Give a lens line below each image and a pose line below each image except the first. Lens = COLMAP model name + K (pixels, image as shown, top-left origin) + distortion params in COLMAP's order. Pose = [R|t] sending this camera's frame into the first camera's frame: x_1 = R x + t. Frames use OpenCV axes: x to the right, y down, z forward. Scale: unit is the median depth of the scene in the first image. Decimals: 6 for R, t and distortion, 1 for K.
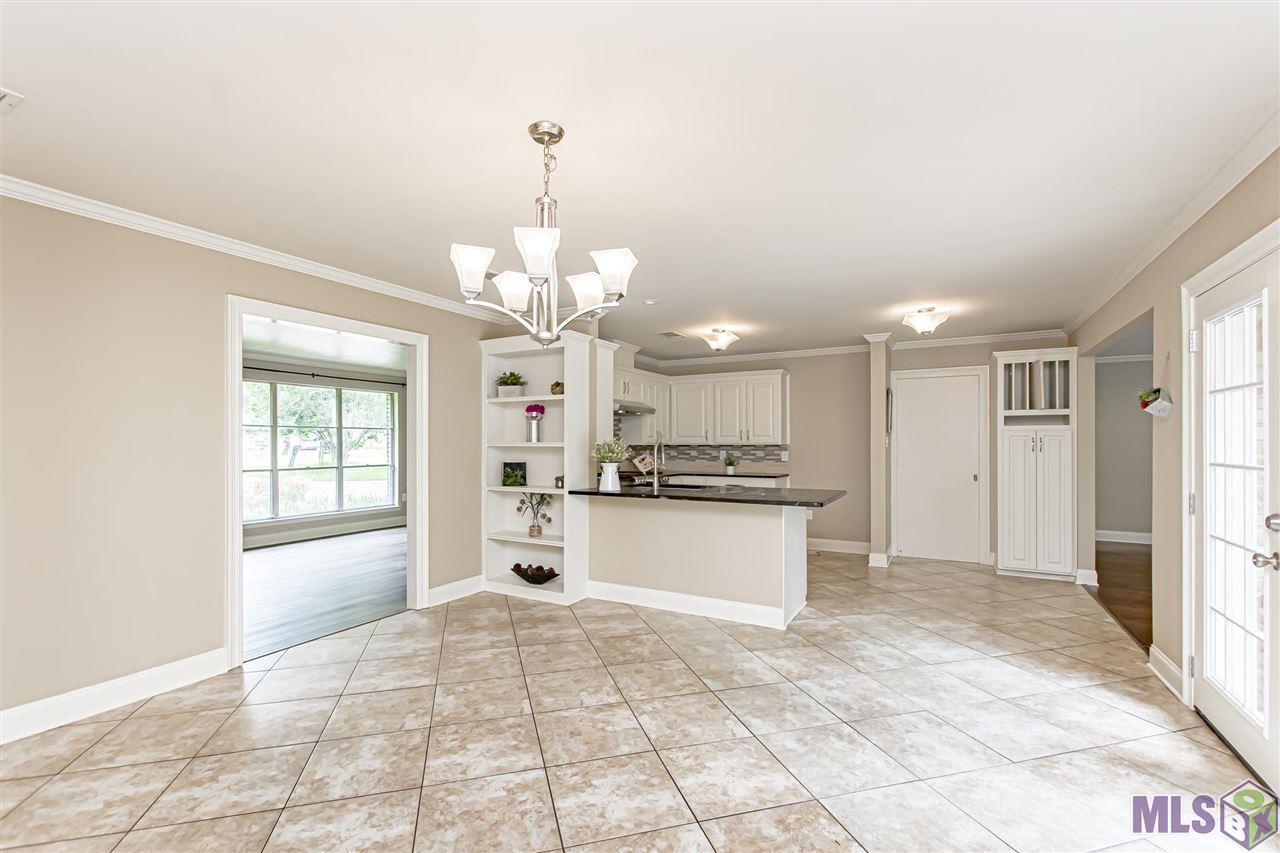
lens RADIAL K [[558.5, 0, 632.0], [0, 558.5, 440.2], [0, 0, 1]] dist [-0.001365, -0.000324]
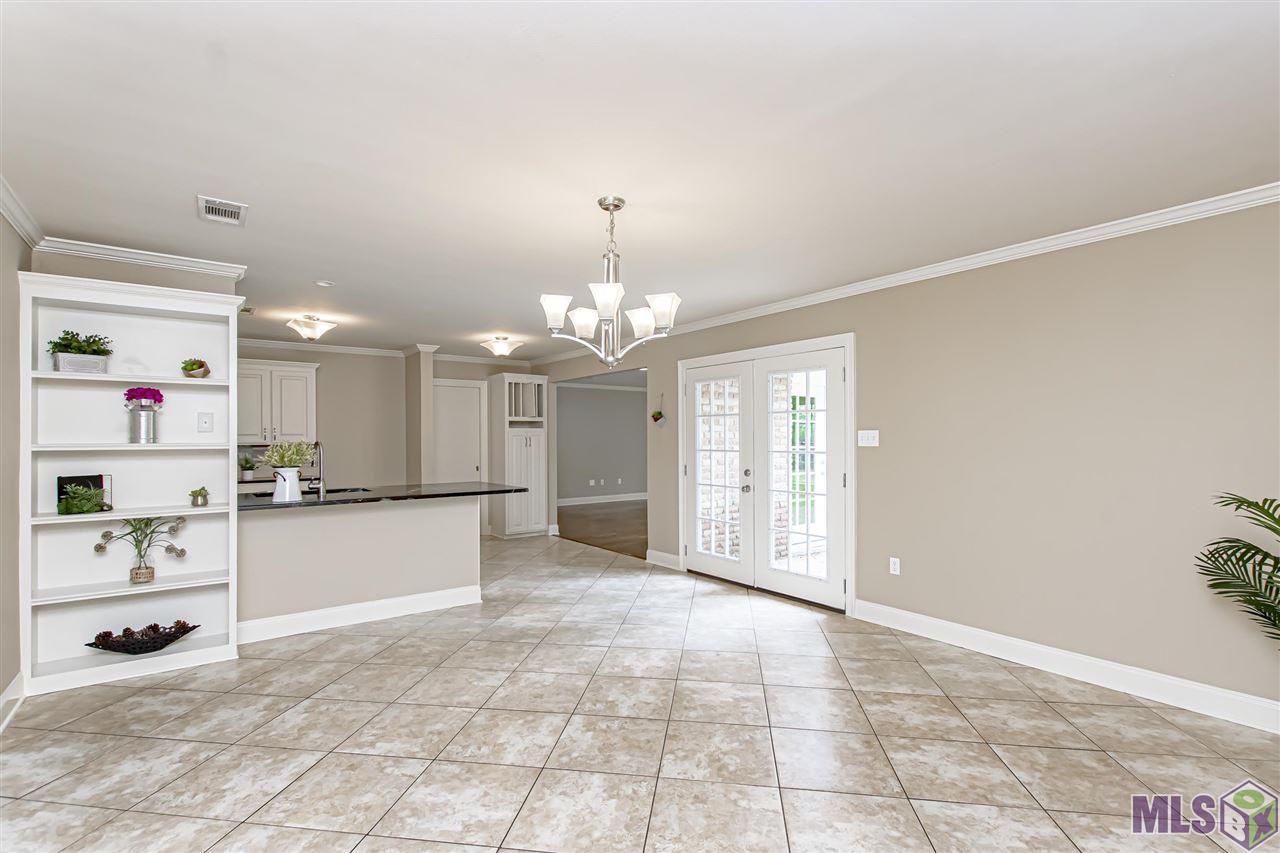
lens RADIAL K [[589.1, 0, 631.5], [0, 589.1, 424.5], [0, 0, 1]] dist [0.000929, -0.000275]
pose [[0.410286, 0.019689, 0.911745, -0.585675], [-0.000241, 0.999769, -0.021481, -0.004240], [-0.911957, 0.008594, 0.410196, 0.164847]]
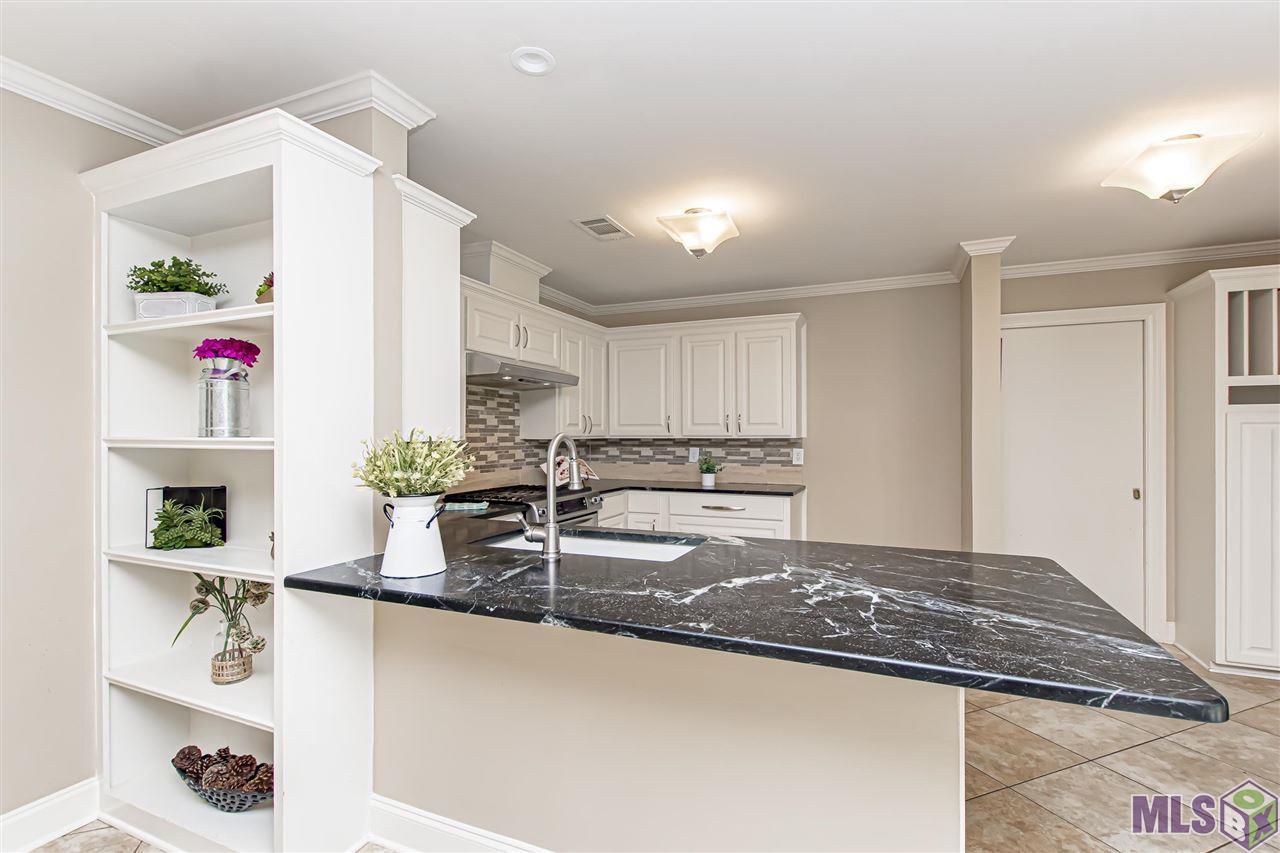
lens RADIAL K [[568.9, 0, 642.4], [0, 568.9, 431.7], [0, 0, 1]] dist [-0.000755, -0.000122]
pose [[0.995136, 0.001611, 0.098499, 0.068791], [-0.002204, 0.999980, 0.005915, -0.003032], [-0.098488, -0.006103, 0.995120, 0.589584]]
